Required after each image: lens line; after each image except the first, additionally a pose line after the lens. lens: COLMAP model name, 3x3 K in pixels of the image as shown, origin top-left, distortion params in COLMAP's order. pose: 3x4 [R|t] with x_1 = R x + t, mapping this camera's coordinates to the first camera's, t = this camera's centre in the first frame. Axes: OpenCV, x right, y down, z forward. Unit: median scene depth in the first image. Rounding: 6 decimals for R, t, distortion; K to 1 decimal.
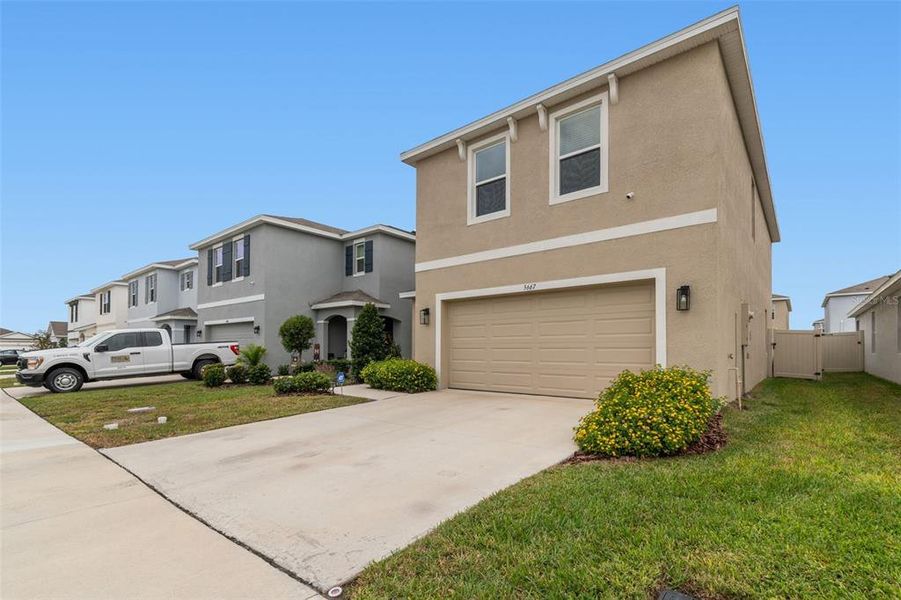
lens RADIAL K [[420.3, 0, 455.0], [0, 420.3, 347.0], [0, 0, 1]] dist [0.009637, -0.000540]
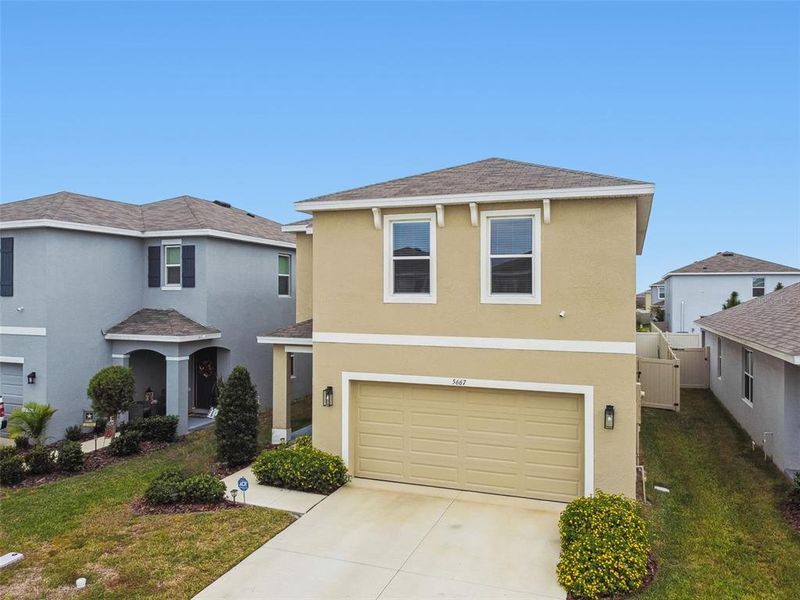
lens RADIAL K [[611.1, 0, 399.4], [0, 611.1, 300.1], [0, 0, 1]] dist [0.009844, -0.003576]
pose [[0.949590, 0.006678, 0.313422, -0.334043], [-0.006651, 0.999977, -0.001153, -0.275948], [-0.313422, -0.000990, 0.949613, -0.253469]]
